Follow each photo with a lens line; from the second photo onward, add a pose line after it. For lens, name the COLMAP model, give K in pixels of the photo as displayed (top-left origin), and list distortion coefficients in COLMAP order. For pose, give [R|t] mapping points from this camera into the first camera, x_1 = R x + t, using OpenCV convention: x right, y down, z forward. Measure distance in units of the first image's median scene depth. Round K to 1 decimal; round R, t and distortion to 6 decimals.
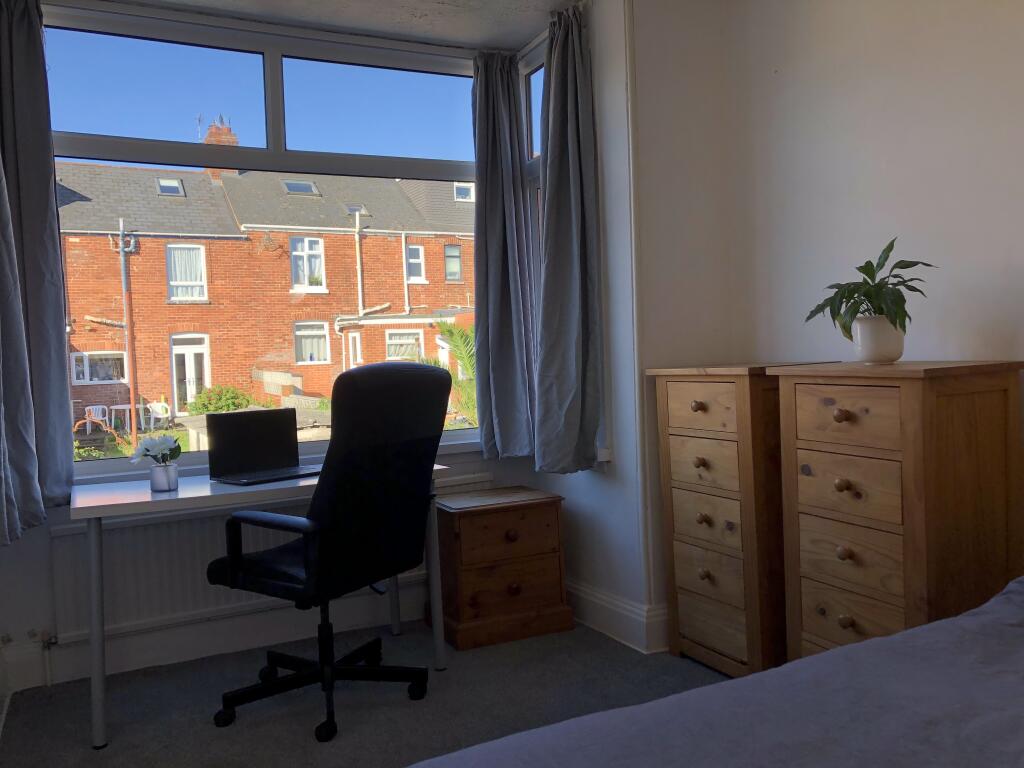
lens RADIAL K [[839.0, 0, 506.0], [0, 839.0, 380.9], [0, 0, 1]] dist [0.033667, -0.035434]
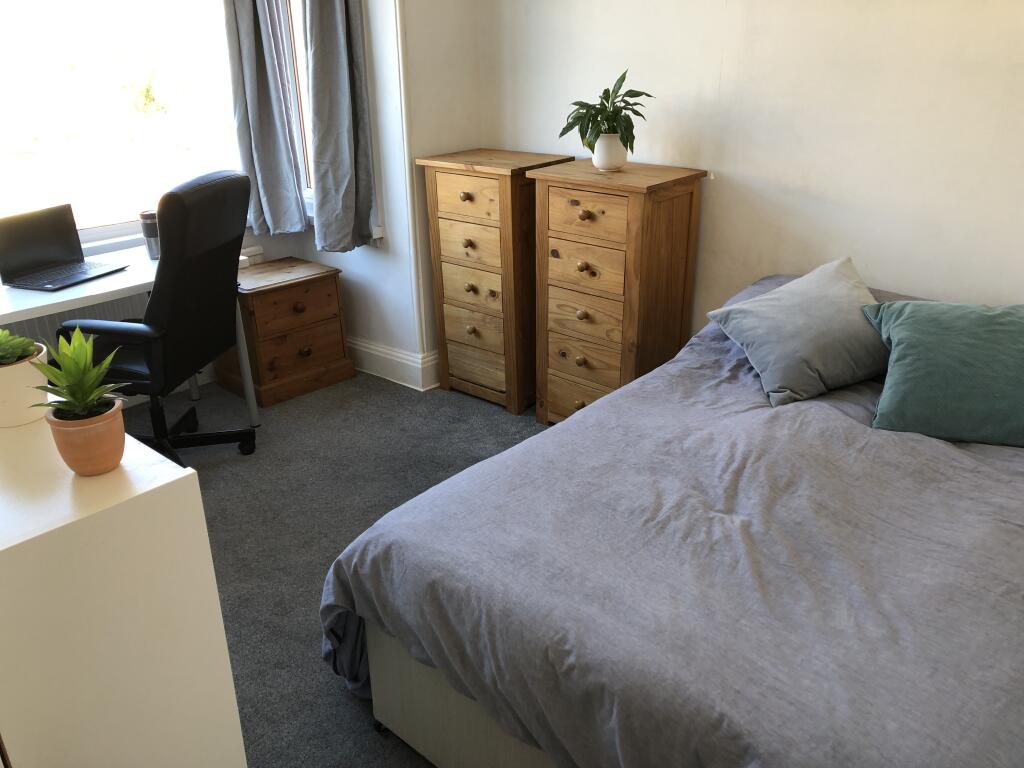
lens RADIAL K [[839.0, 0, 516.1], [0, 839.0, 394.2], [0, 0, 1]] dist [0.033667, -0.035434]
pose [[0.920629, -0.130571, 0.367959, -0.184315], [-0.010958, 0.933412, 0.358638, -0.137922], [-0.390286, -0.334205, 0.857895, -0.154007]]
